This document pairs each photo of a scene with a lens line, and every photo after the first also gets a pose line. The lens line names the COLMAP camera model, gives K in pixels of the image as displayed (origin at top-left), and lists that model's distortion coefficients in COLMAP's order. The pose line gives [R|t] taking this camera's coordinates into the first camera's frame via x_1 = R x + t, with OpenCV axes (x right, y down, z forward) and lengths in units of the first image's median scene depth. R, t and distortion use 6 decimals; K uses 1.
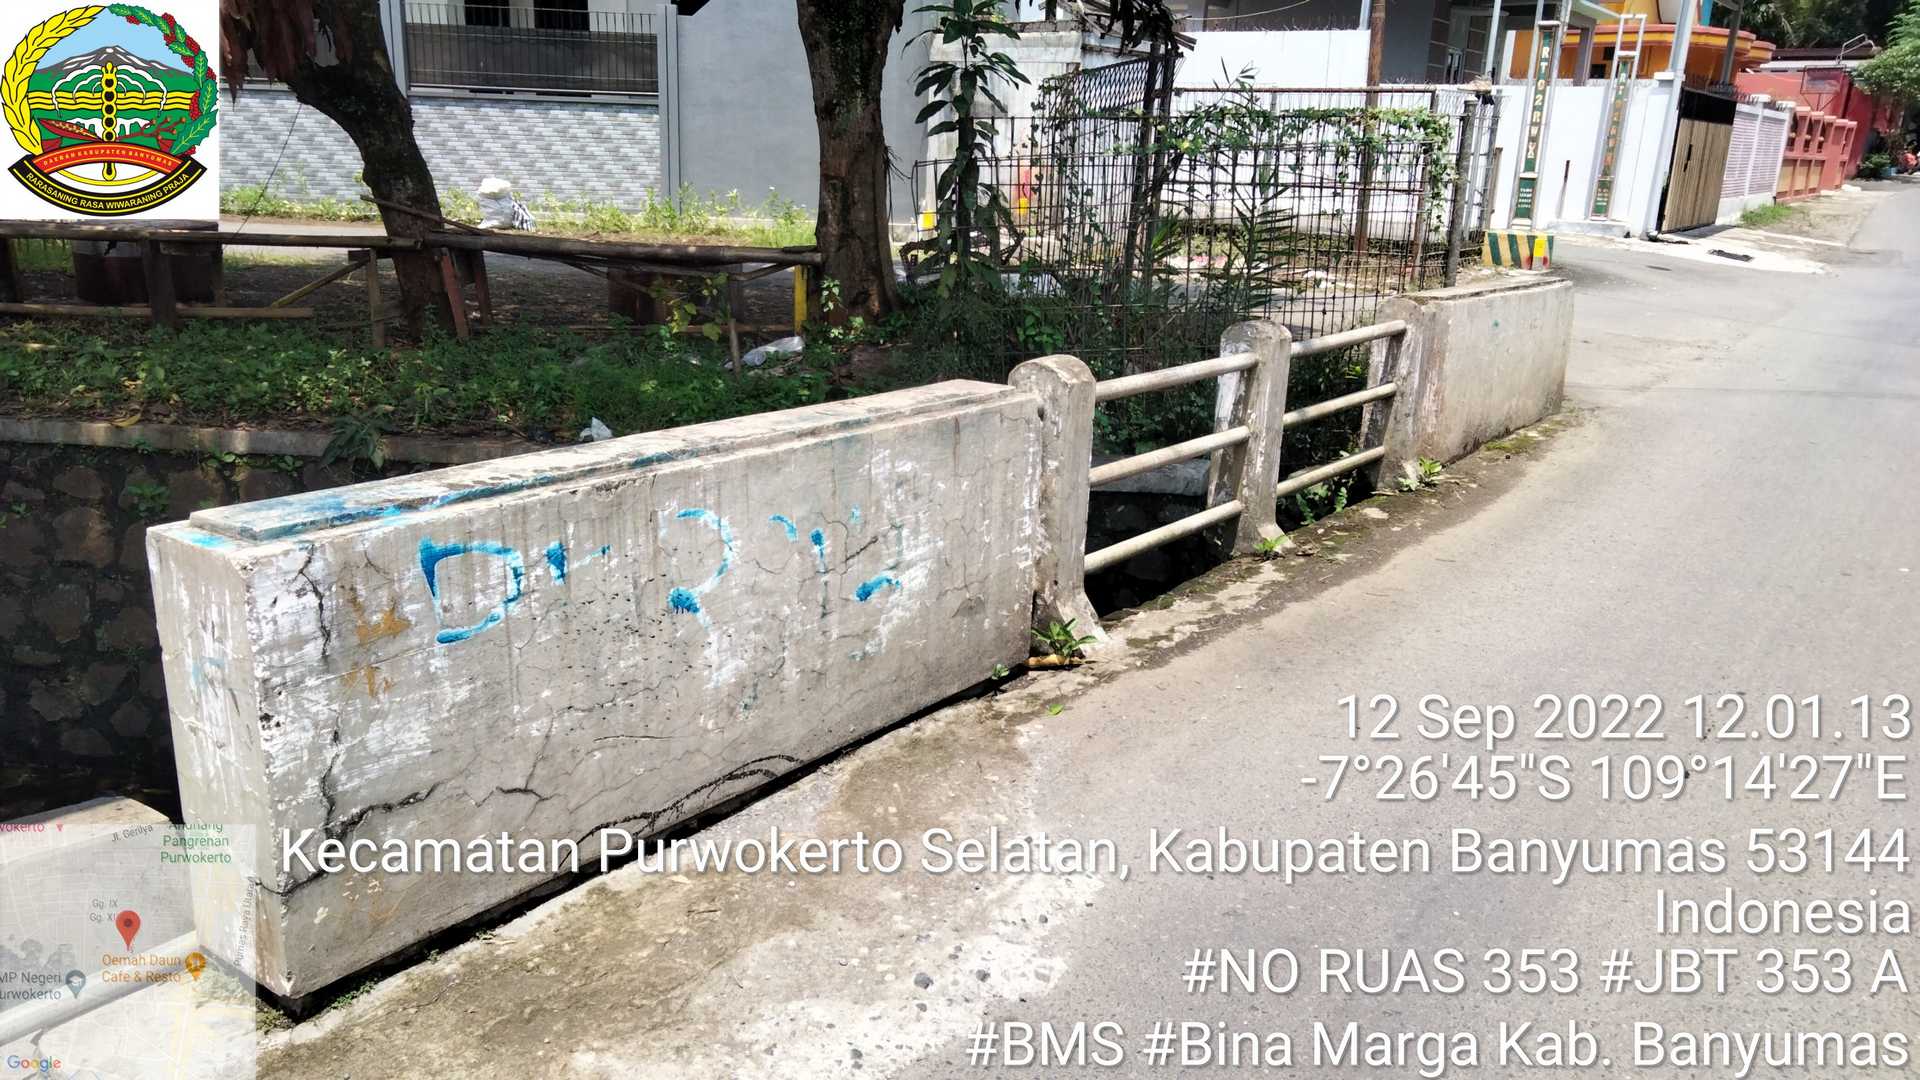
lens RADIAL K [[1426.2, 0, 930.1], [0, 1426.2, 552.5], [0, 0, 1]] dist [0.033426, -0.013865]
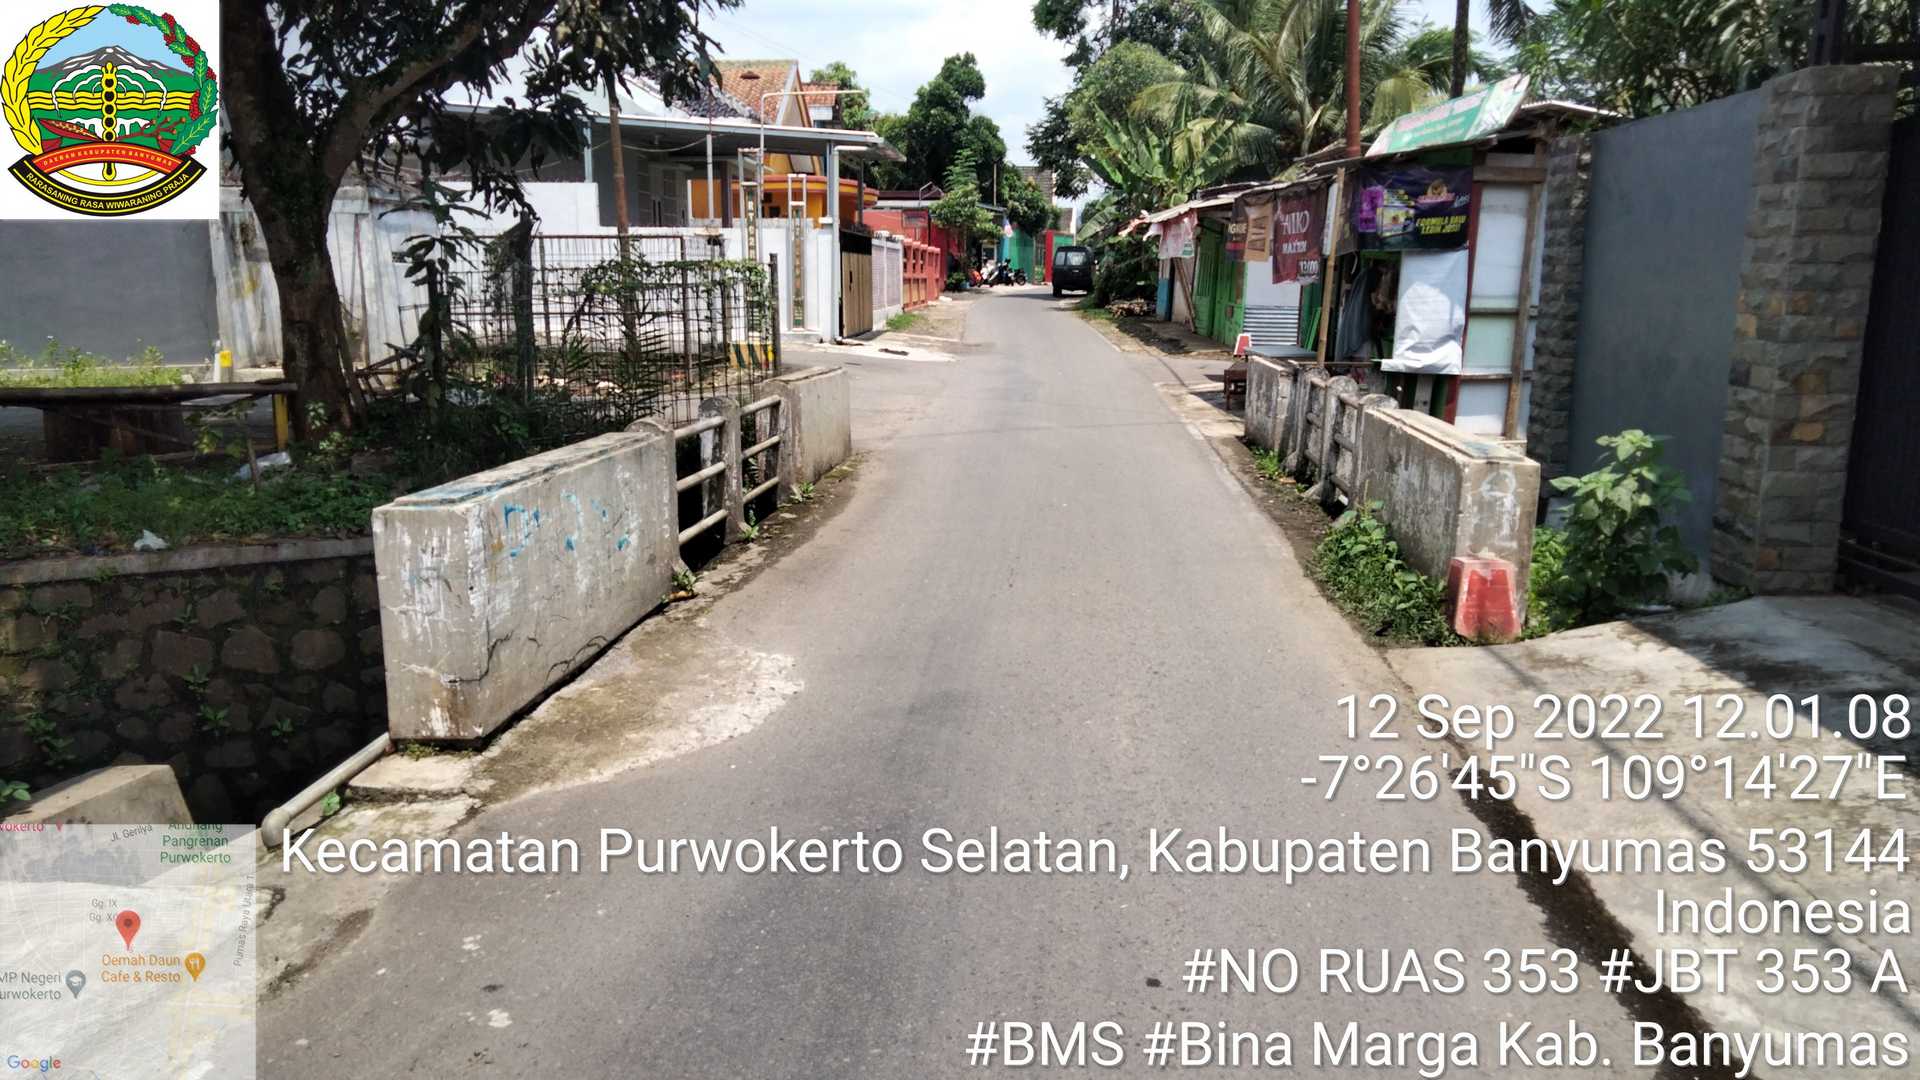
lens RADIAL K [[1426.2, 0, 930.1], [0, 1426.2, 552.5], [0, 0, 1]] dist [0.033426, -0.013865]
pose [[0.850660, -0.129870, 0.509422, -0.318622], [0.172025, 0.984424, -0.036292, 0.085303], [-0.496774, 0.118505, 0.859751, -0.368062]]
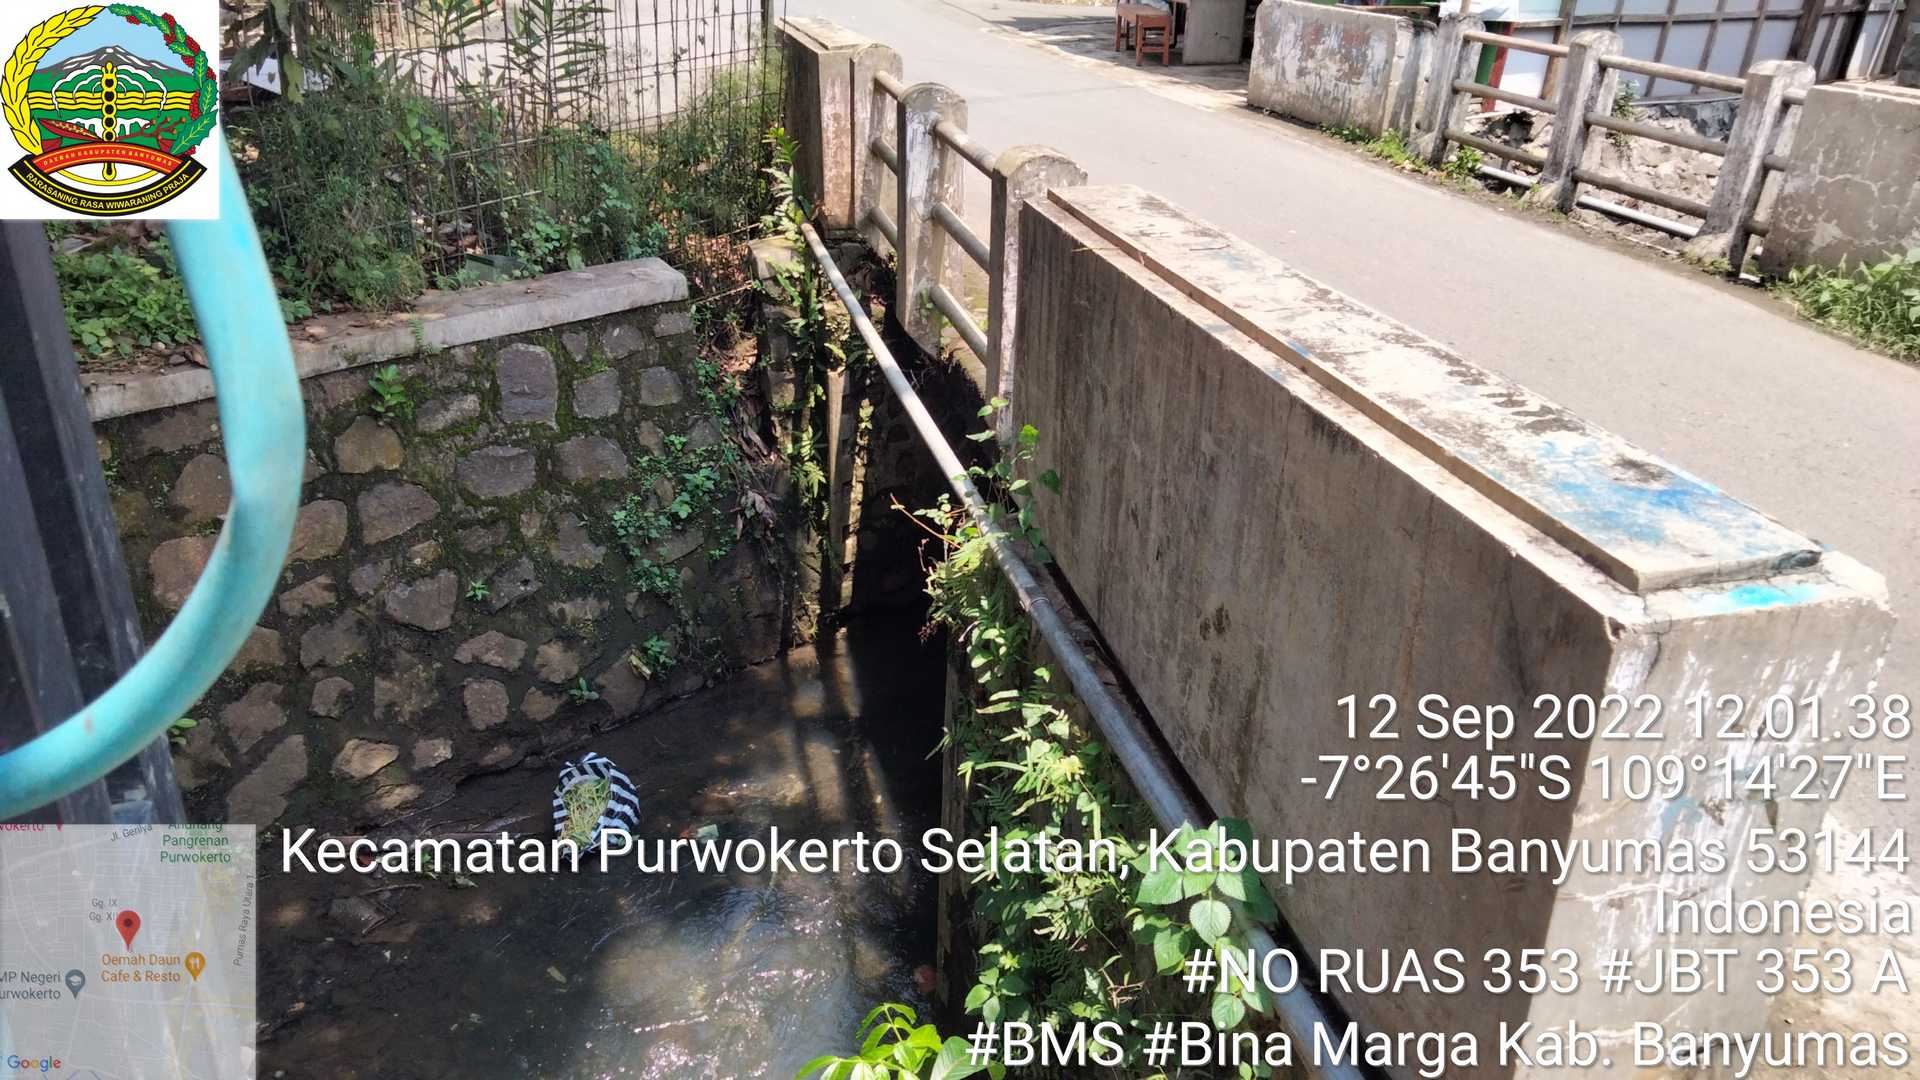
lens RADIAL K [[1426.2, 0, 930.1], [0, 1426.2, 552.5], [0, 0, 1]] dist [0.033426, -0.013865]
pose [[0.653092, -0.330665, 0.681272, -0.391545], [0.214099, 0.943553, 0.252724, -0.087405], [-0.726383, -0.019192, 0.687022, 0.286017]]
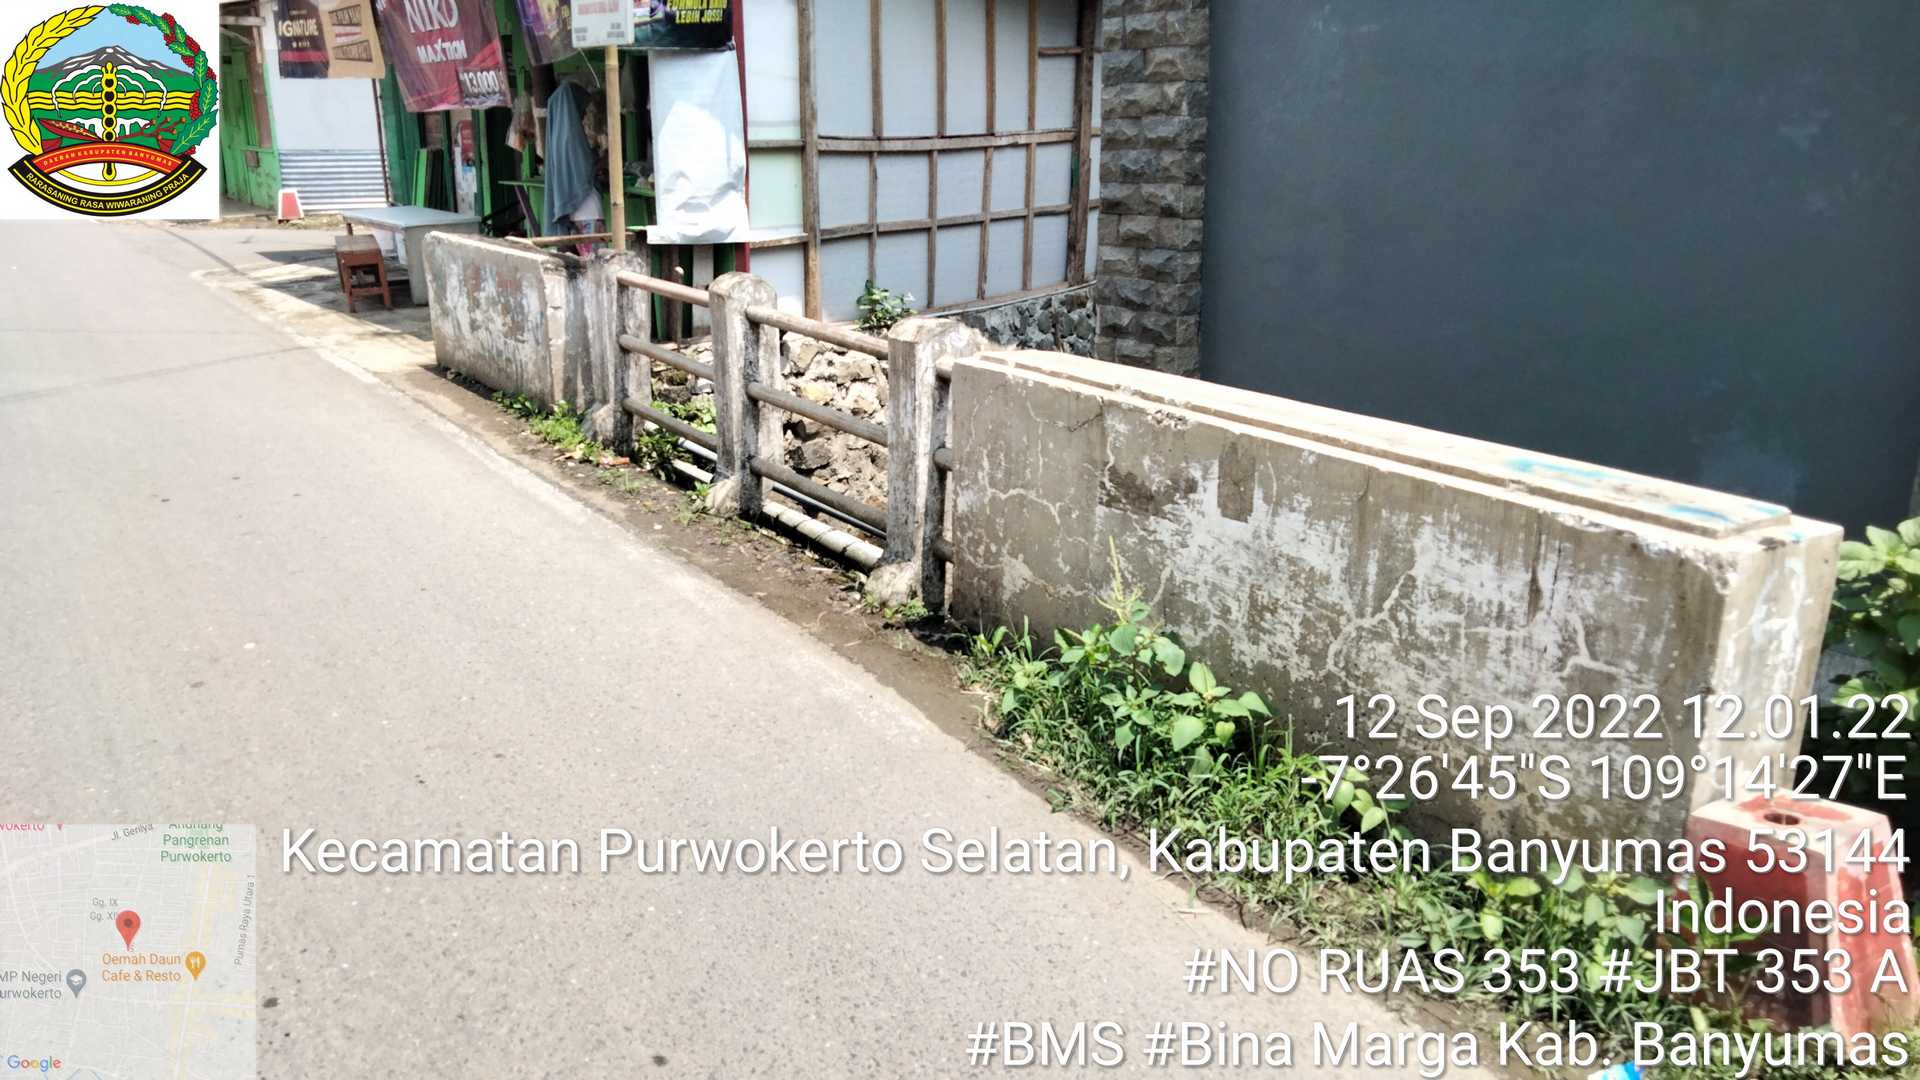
lens RADIAL K [[1426.2, 0, 930.1], [0, 1426.2, 552.5], [0, 0, 1]] dist [0.033426, -0.013865]
pose [[0.333841, -0.316967, 0.887740, 0.111938], [0.293398, 0.929929, 0.221697, -0.077118], [-0.895806, 0.186449, 0.403446, 0.294369]]
